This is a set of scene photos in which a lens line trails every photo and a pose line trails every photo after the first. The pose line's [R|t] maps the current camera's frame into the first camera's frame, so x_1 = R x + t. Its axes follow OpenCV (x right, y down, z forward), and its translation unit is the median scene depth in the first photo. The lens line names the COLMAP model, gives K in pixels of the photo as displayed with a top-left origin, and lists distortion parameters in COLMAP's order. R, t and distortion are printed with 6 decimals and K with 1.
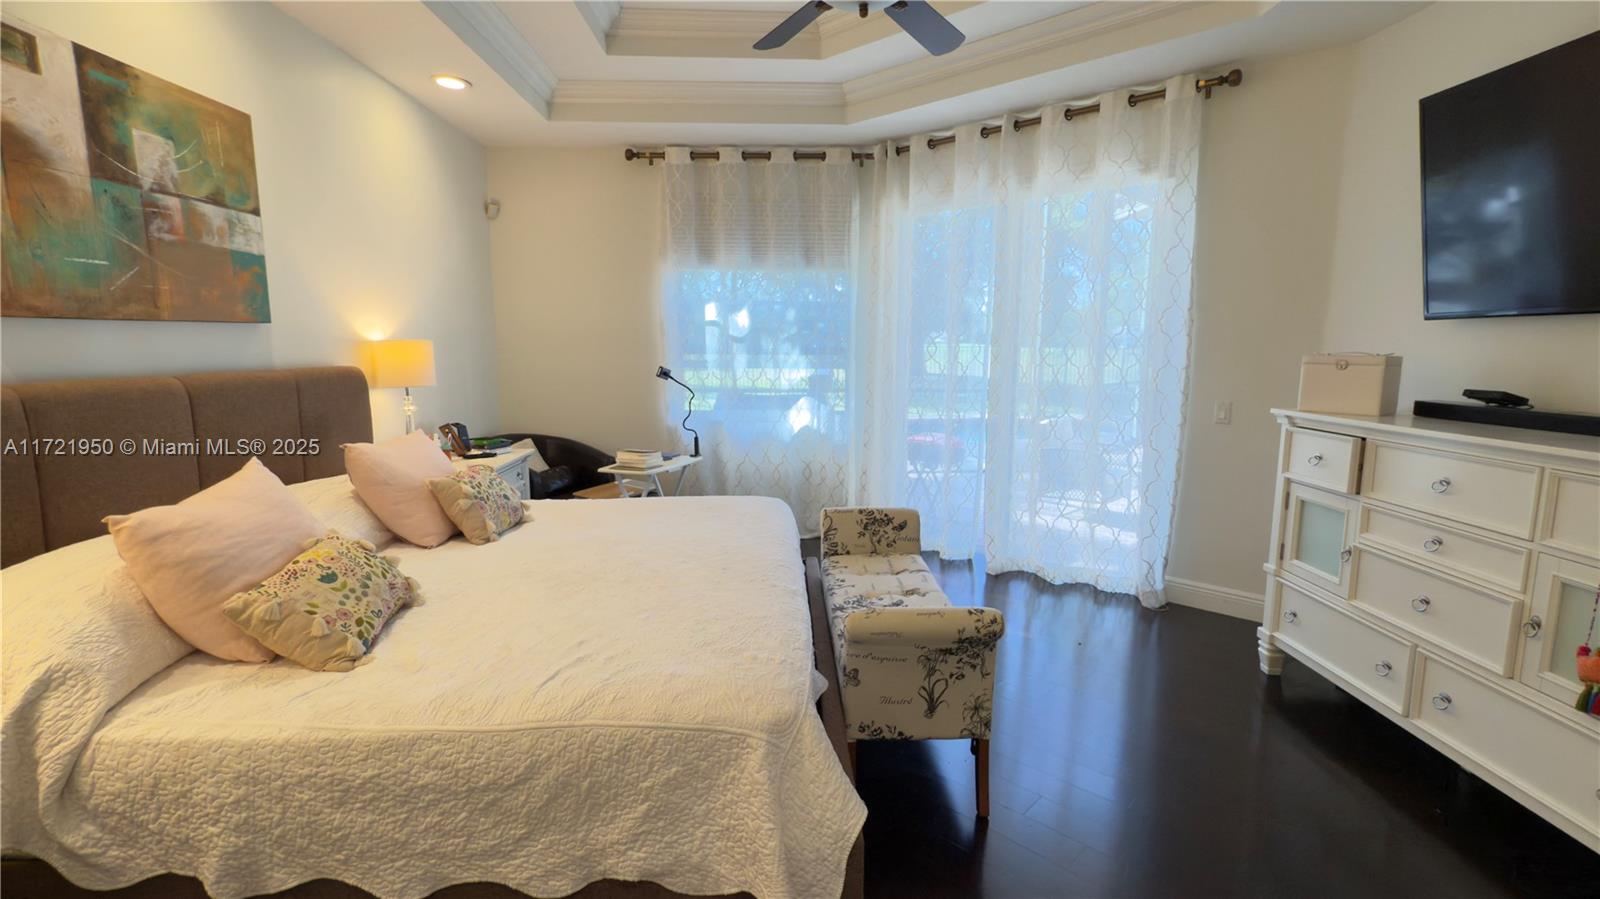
lens RADIAL K [[717.6, 0, 800.4], [0, 717.6, 445.1], [0, 0, 1]] dist [-0.000520, -0.000425]
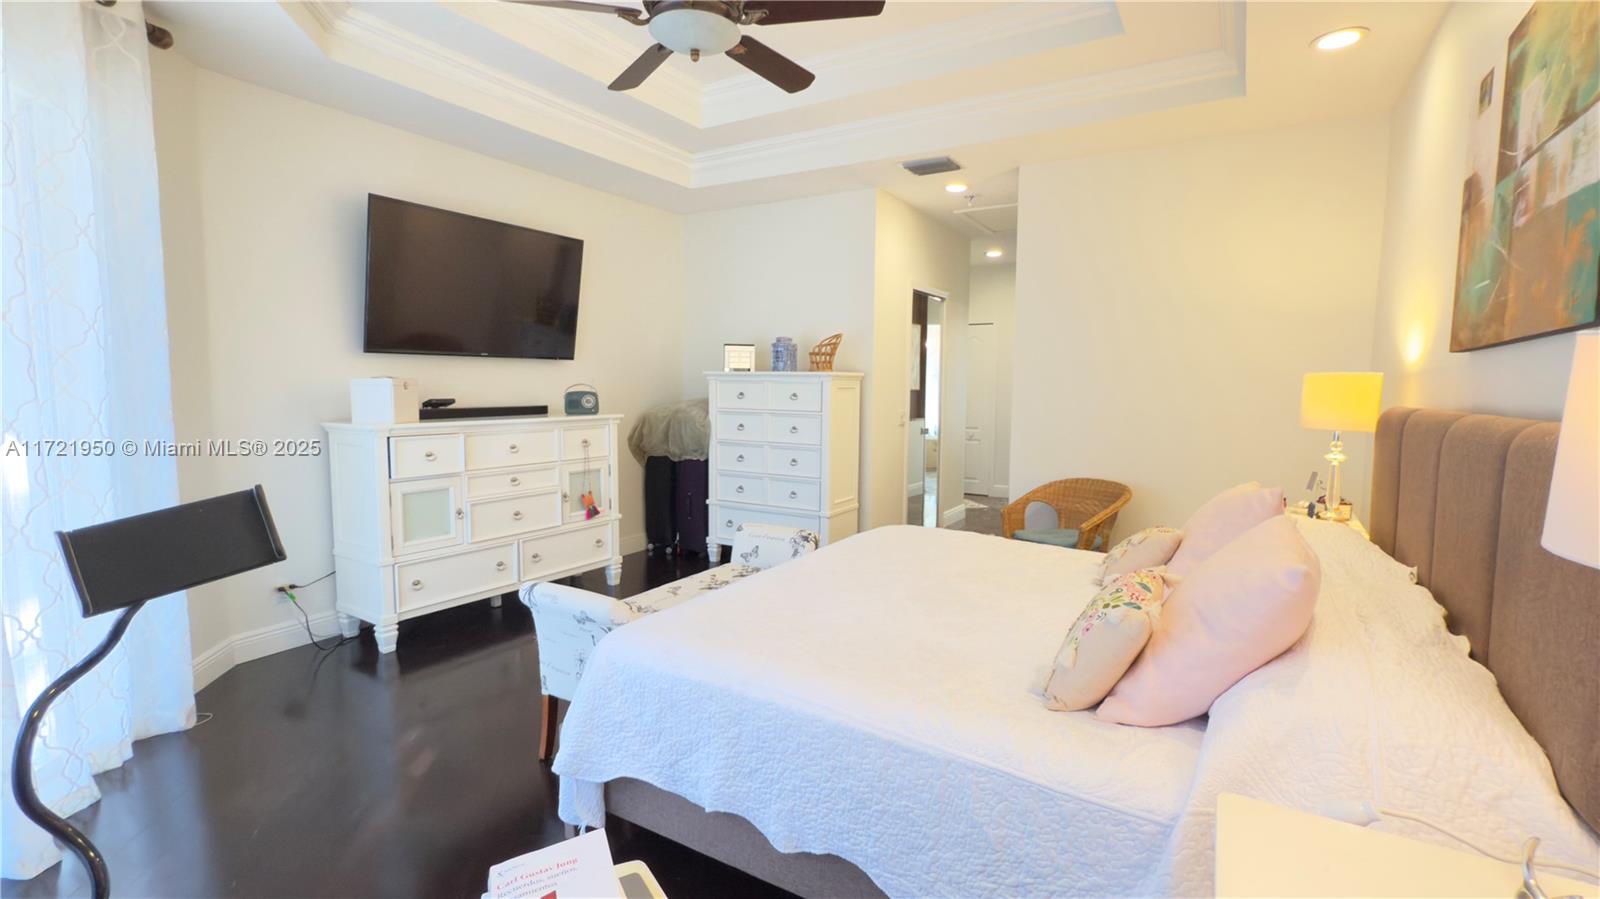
lens RADIAL K [[717.6, 0, 800.4], [0, 717.6, 447.3], [0, 0, 1]] dist [-0.000520, -0.000425]
pose [[-0.829364, -0.052798, 0.556208, -0.700121], [0.074548, 0.976166, 0.203820, -0.254890], [-0.553713, 0.210505, -0.805661, 1.997191]]
